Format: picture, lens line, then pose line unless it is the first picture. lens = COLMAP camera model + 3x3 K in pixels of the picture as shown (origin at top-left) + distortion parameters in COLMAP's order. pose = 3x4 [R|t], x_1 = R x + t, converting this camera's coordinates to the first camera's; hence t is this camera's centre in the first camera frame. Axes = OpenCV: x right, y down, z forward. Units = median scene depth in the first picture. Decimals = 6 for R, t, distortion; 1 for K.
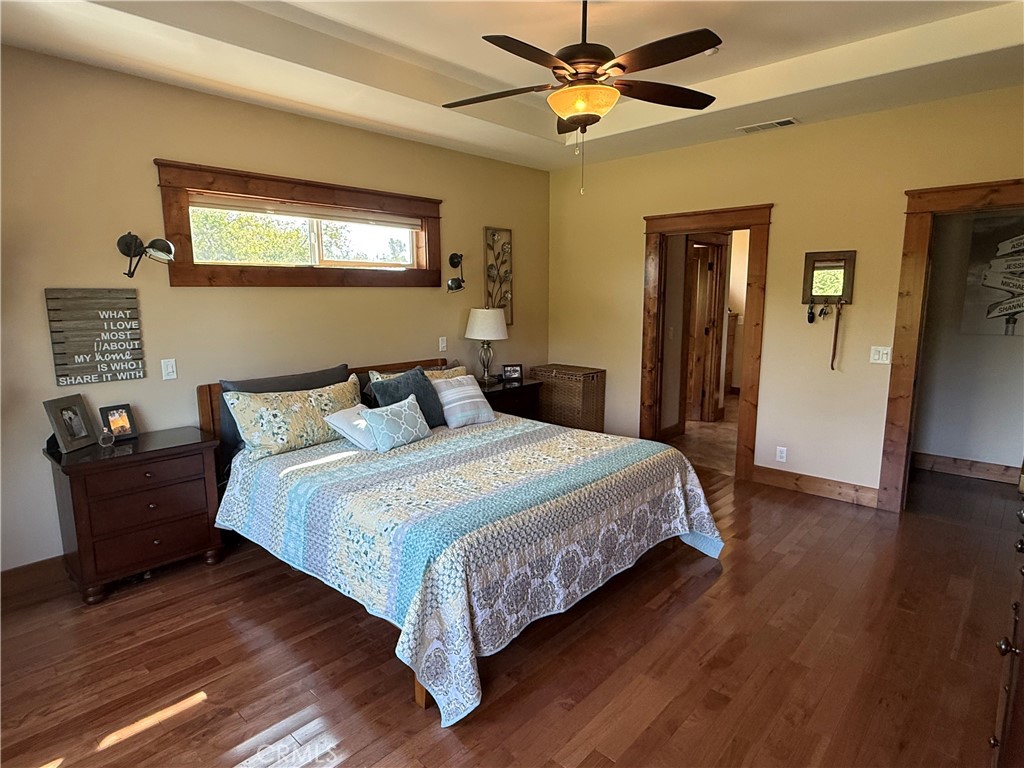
lens RADIAL K [[575.1, 0, 512.0], [0, 575.1, 386.5], [0, 0, 1]] dist [0.001945, -0.000132]
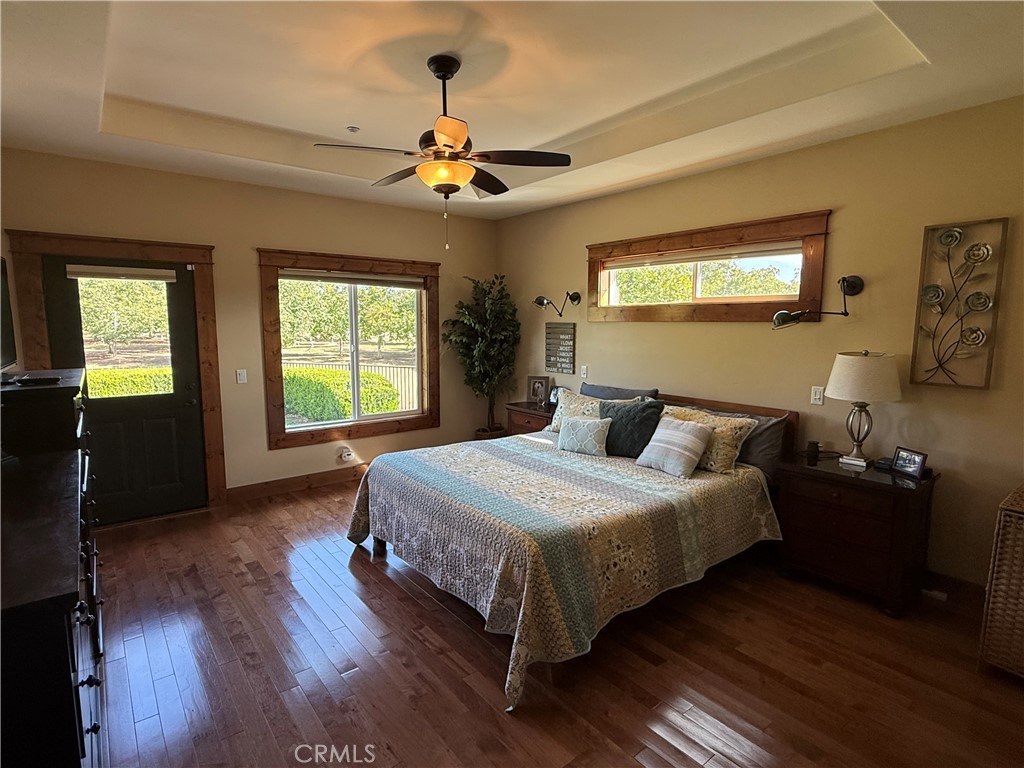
lens RADIAL K [[532.3, 0, 511.9], [0, 532.3, 385.3], [0, 0, 1]] dist [0.001139, 0.000662]
pose [[-0.152598, 0.122954, -0.980610, 0.925228], [-0.162168, 0.975666, 0.147570, -0.182283], [0.974893, 0.181543, -0.128945, 0.998221]]
